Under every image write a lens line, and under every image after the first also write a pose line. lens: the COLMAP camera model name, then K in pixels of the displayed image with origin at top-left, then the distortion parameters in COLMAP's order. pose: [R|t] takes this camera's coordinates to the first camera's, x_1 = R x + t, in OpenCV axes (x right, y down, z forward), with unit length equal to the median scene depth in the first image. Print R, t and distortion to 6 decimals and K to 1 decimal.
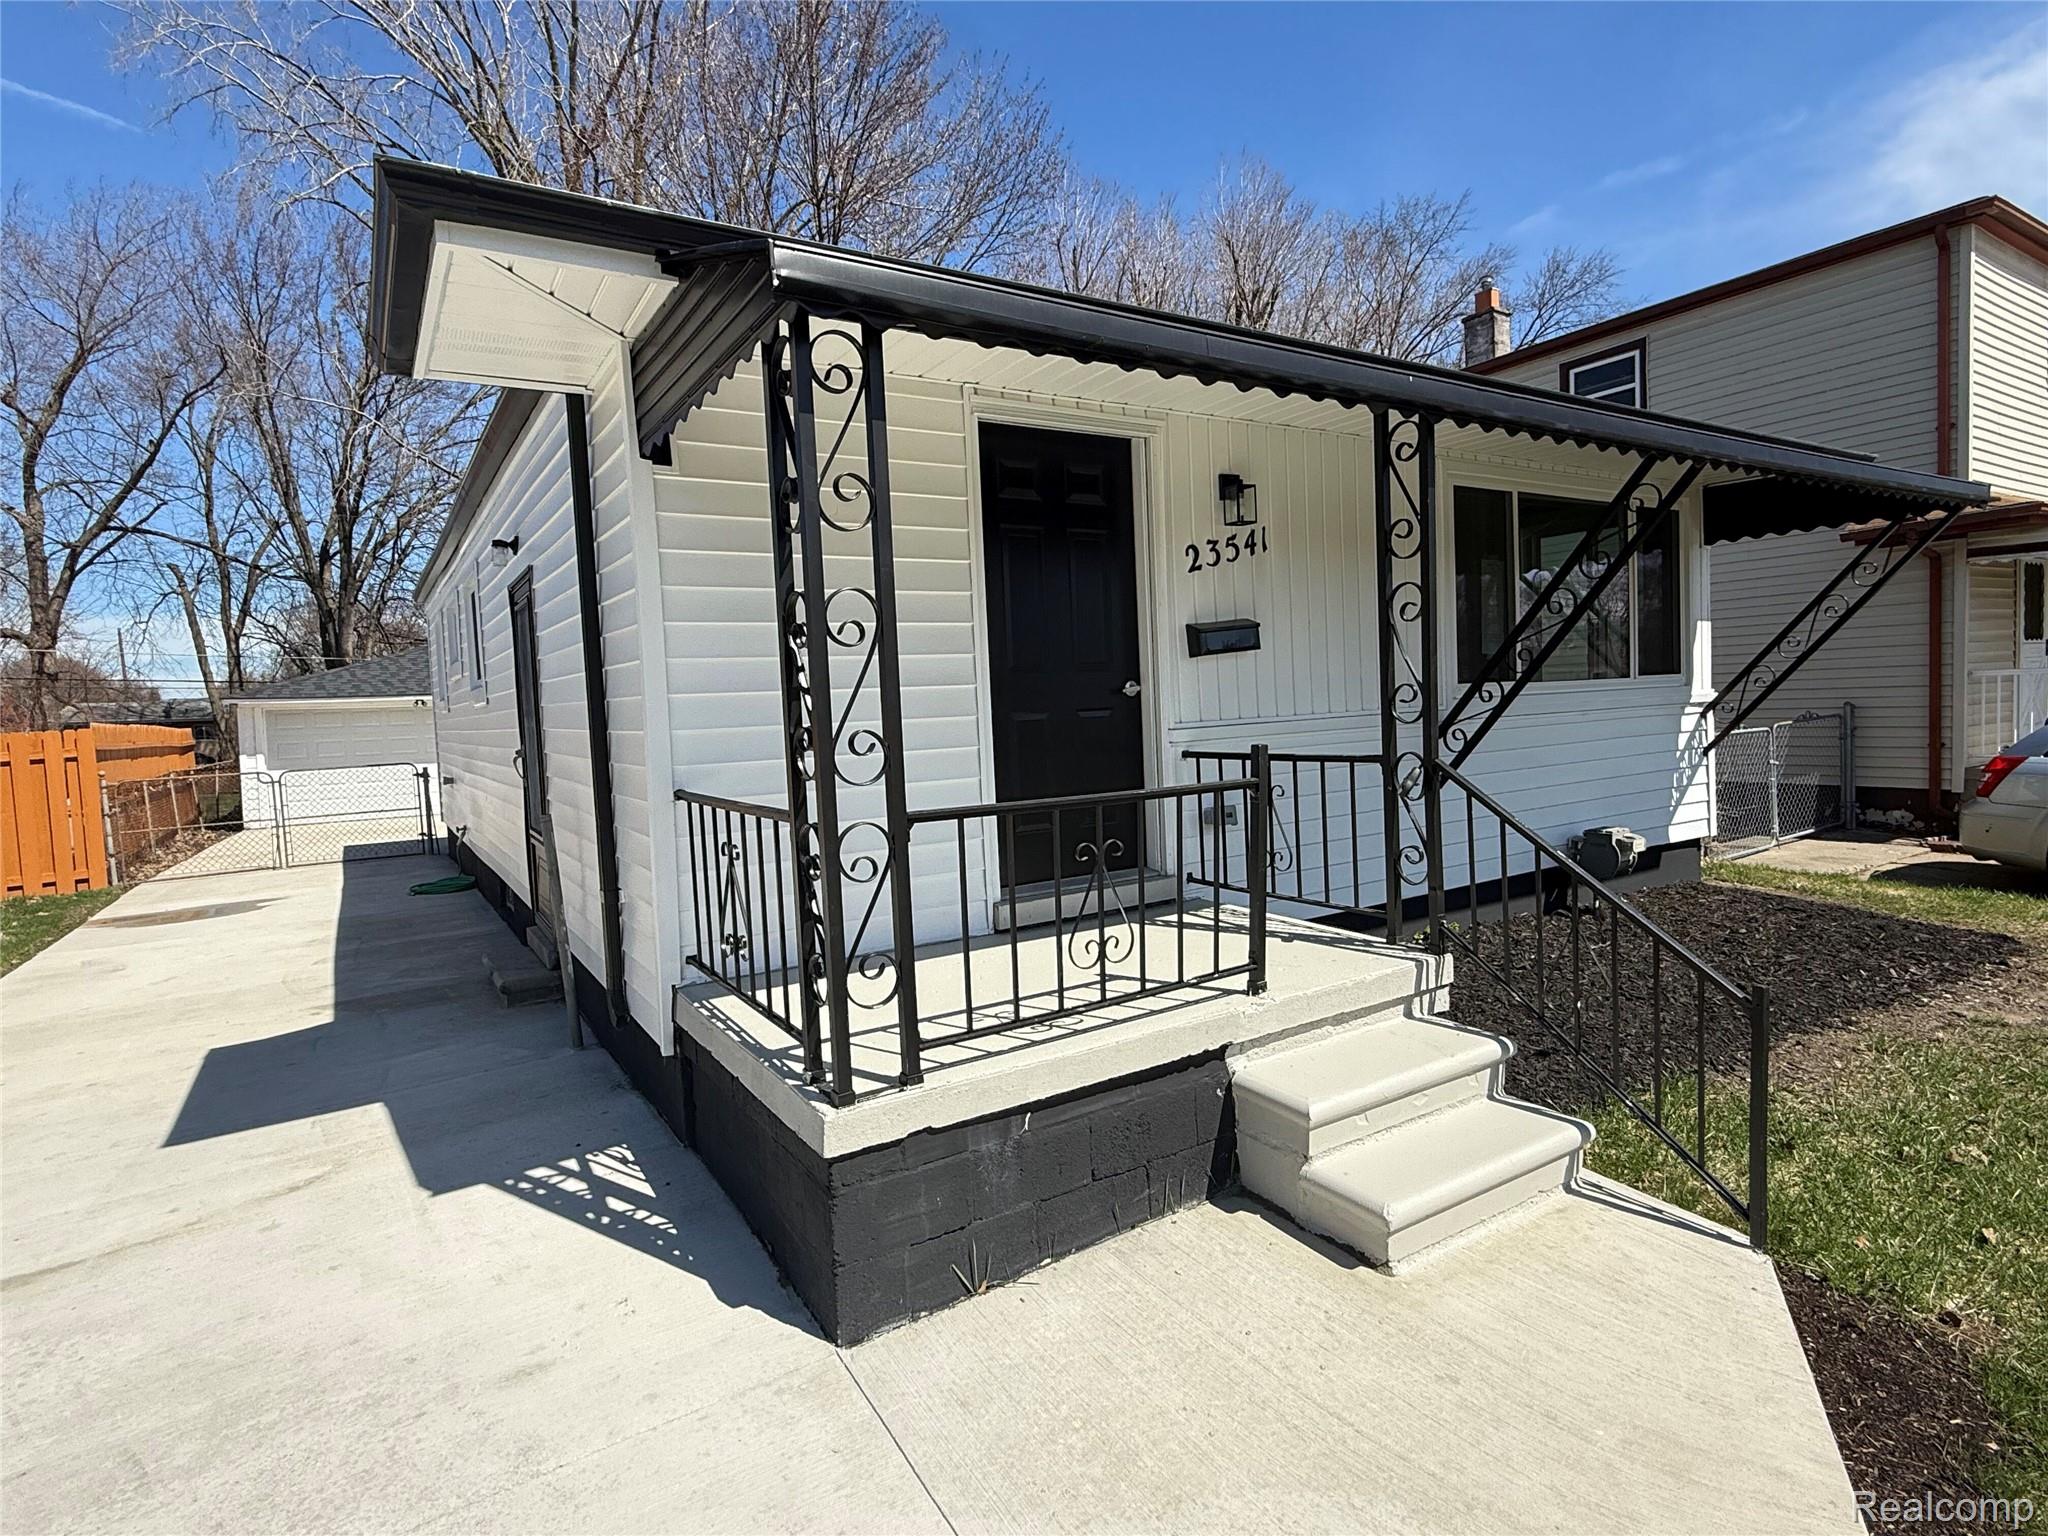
lens RADIAL K [[1028.2, 0, 1013.7], [0, 1028.2, 764.7], [0, 0, 1]] dist [-0.007025, 0.007677]
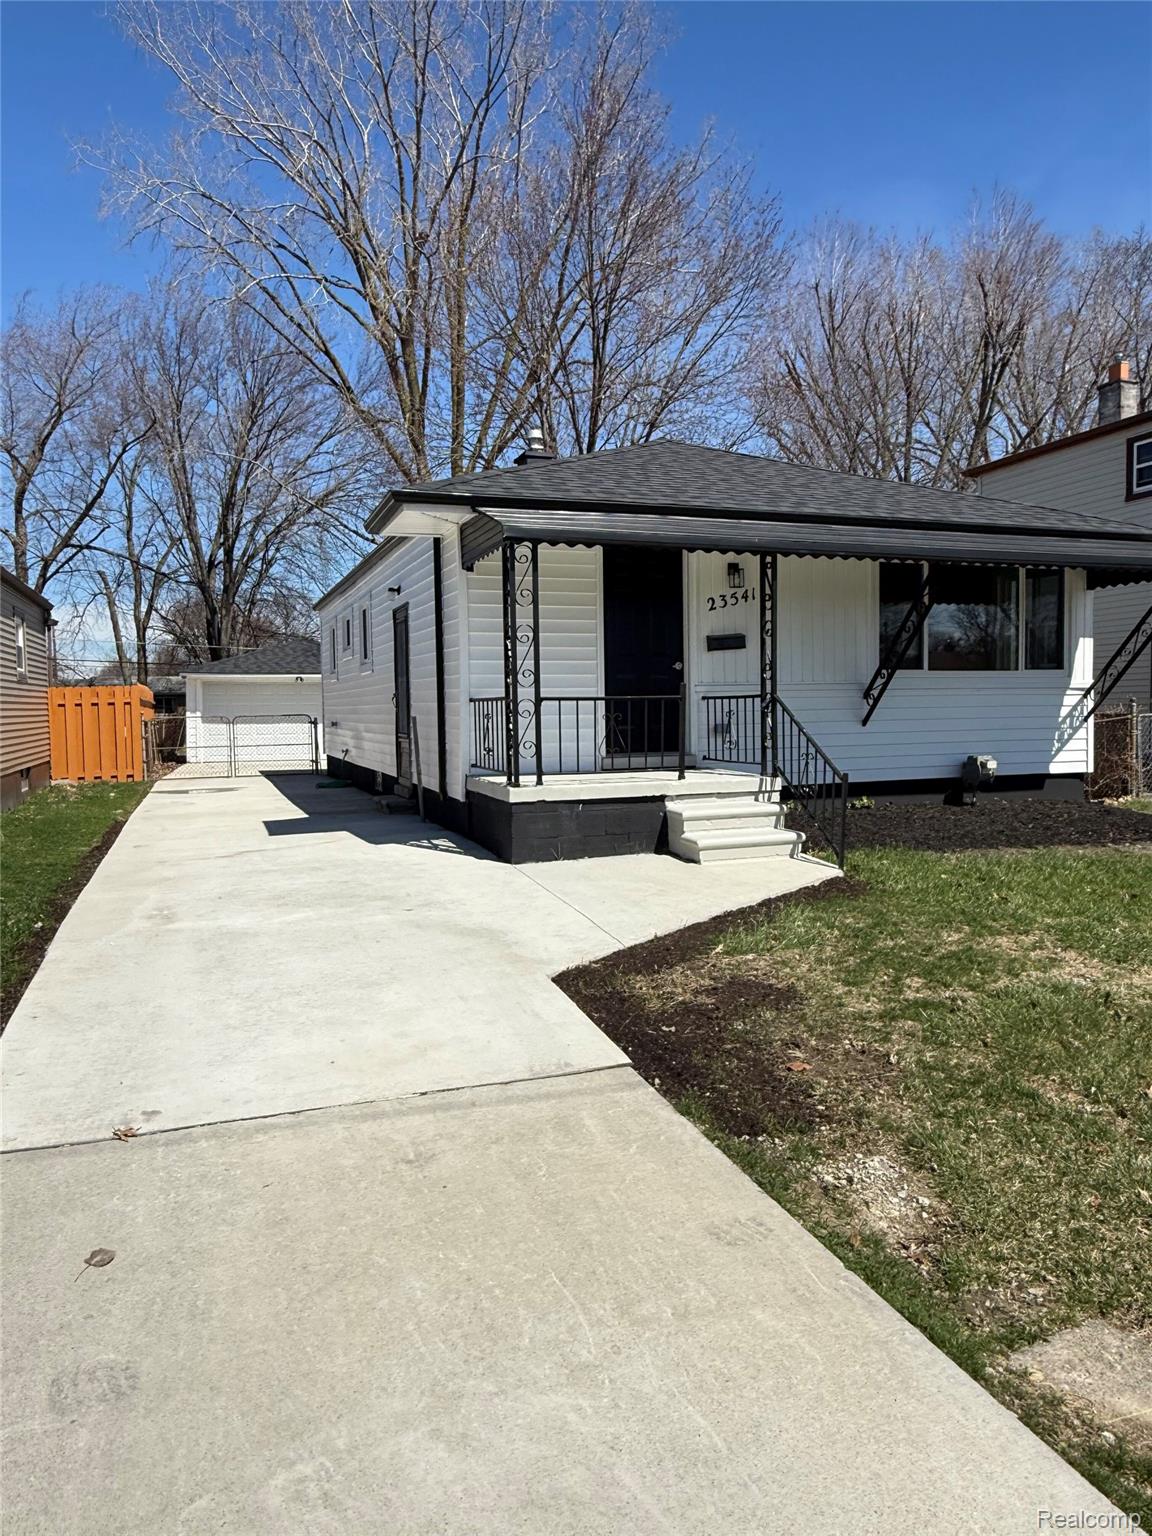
lens RADIAL K [[934.3, 0, 577.0], [0, 934.3, 760.3], [0, 0, 1]] dist [0.002131, 0.005085]
pose [[0.978218, 0.043244, -0.203027, 0.189292], [-0.041824, 0.999061, 0.011278, 0.065311], [0.203324, -0.002541, 0.979108, -0.563880]]
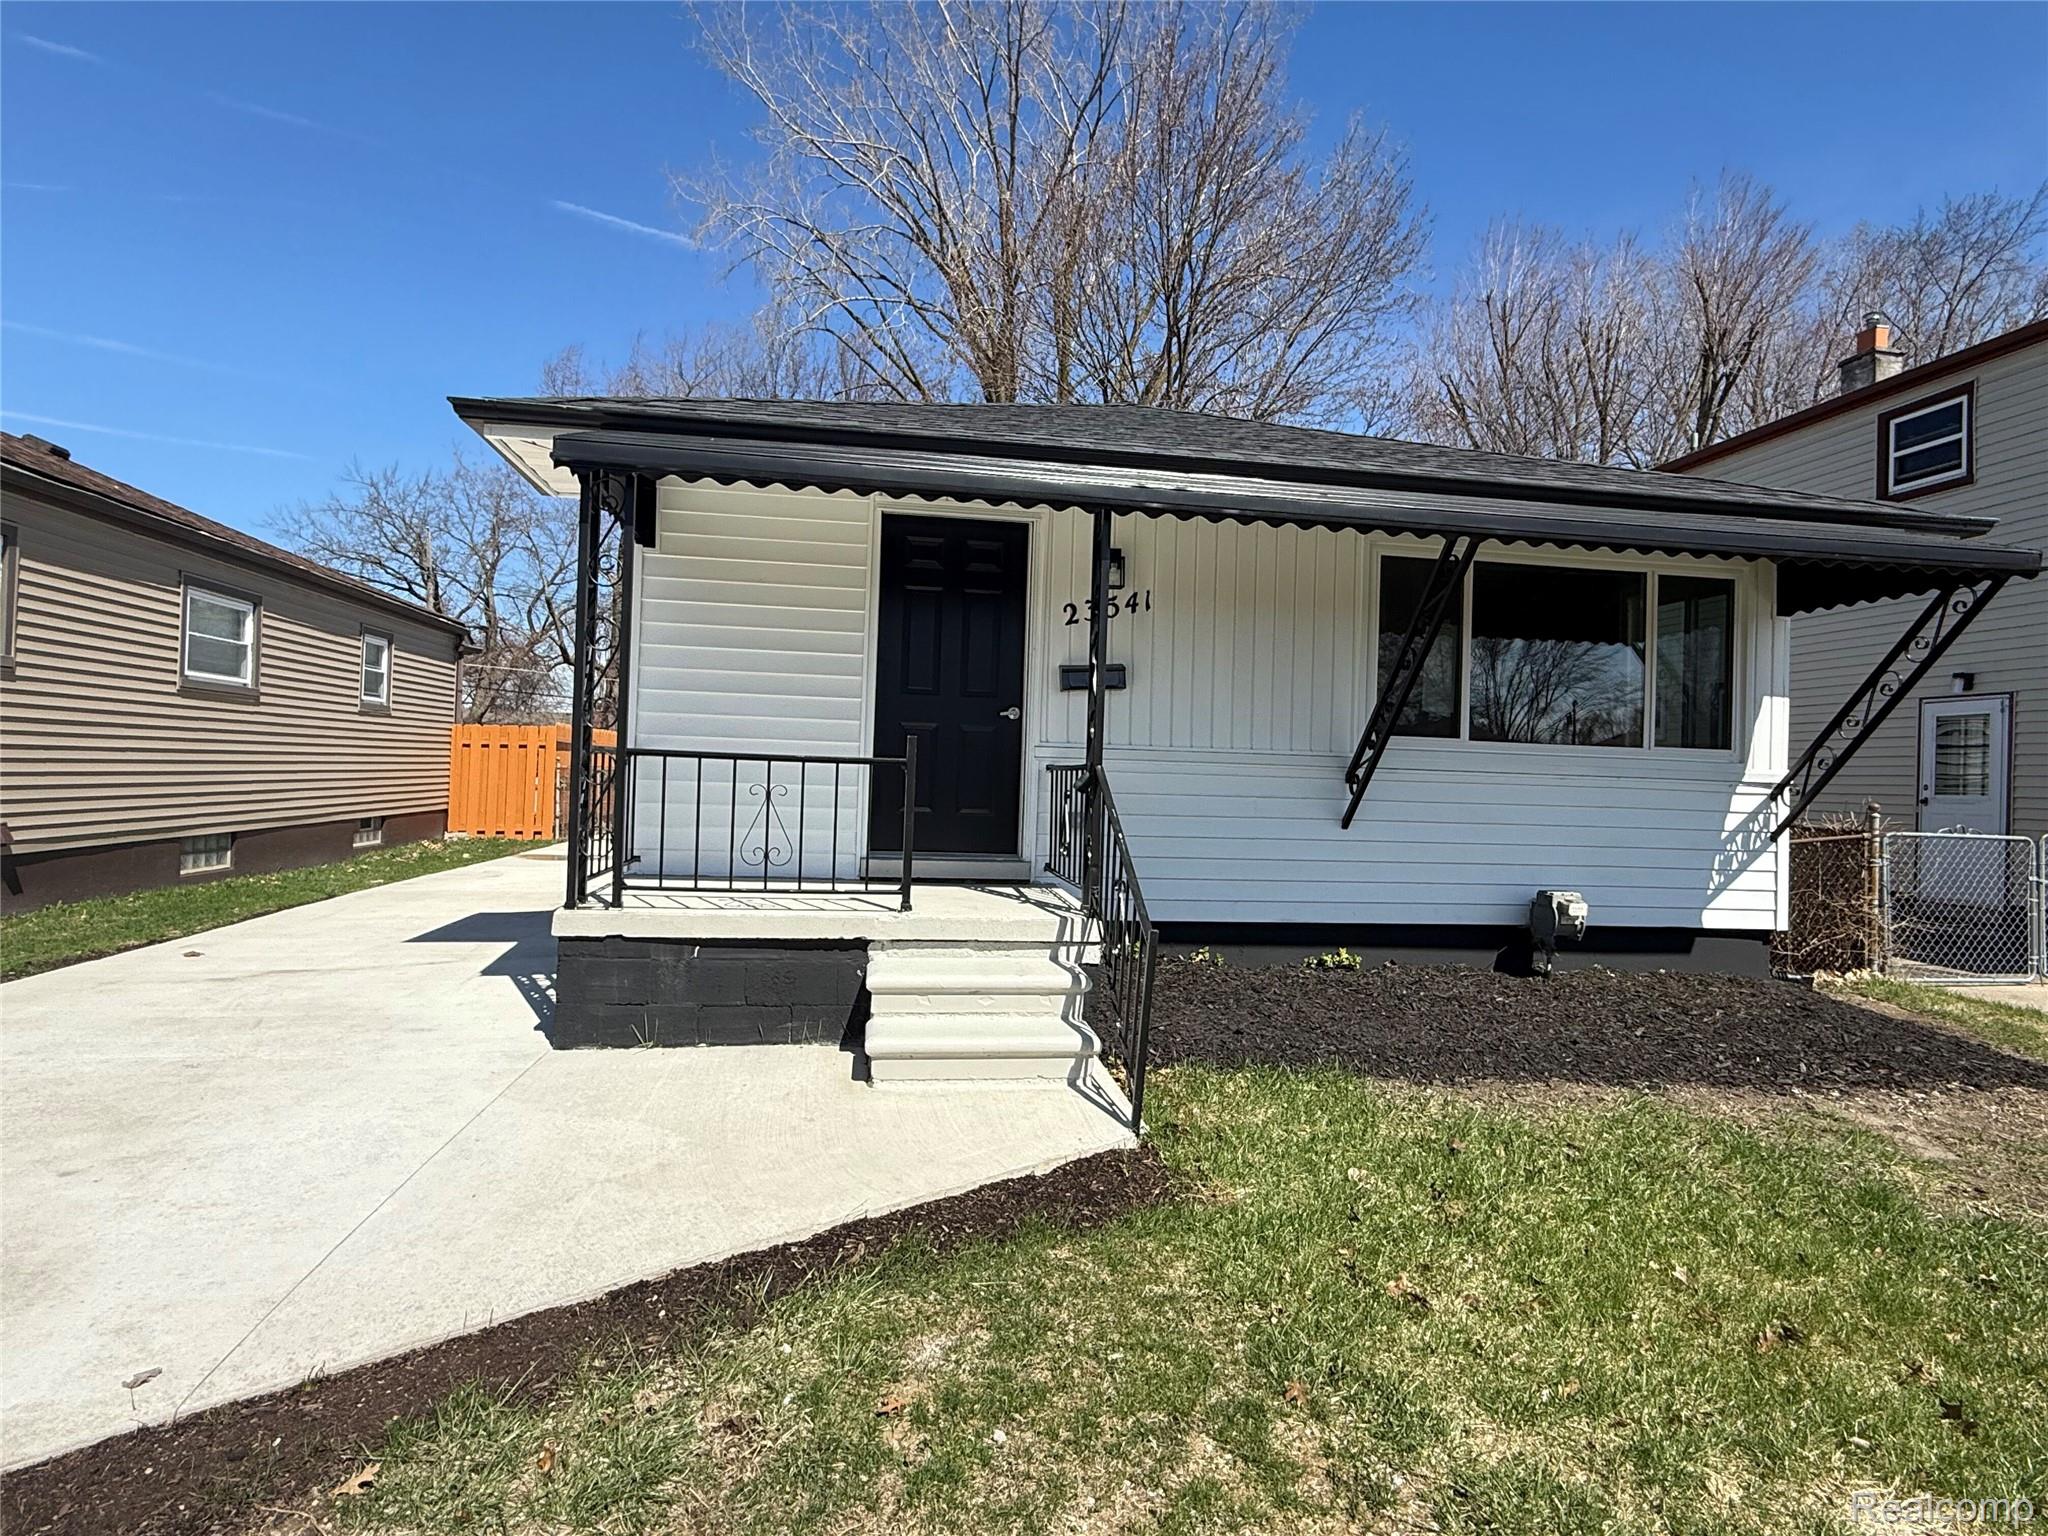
lens RADIAL K [[1028.2, 0, 1012.4], [0, 1028.2, 765.3], [0, 0, 1]] dist [-0.007025, 0.007677]
pose [[0.921290, 0.074895, -0.381595, 0.373903], [-0.097815, 0.994360, -0.040993, 0.026725], [0.376373, 0.075092, 0.923420, -0.111965]]
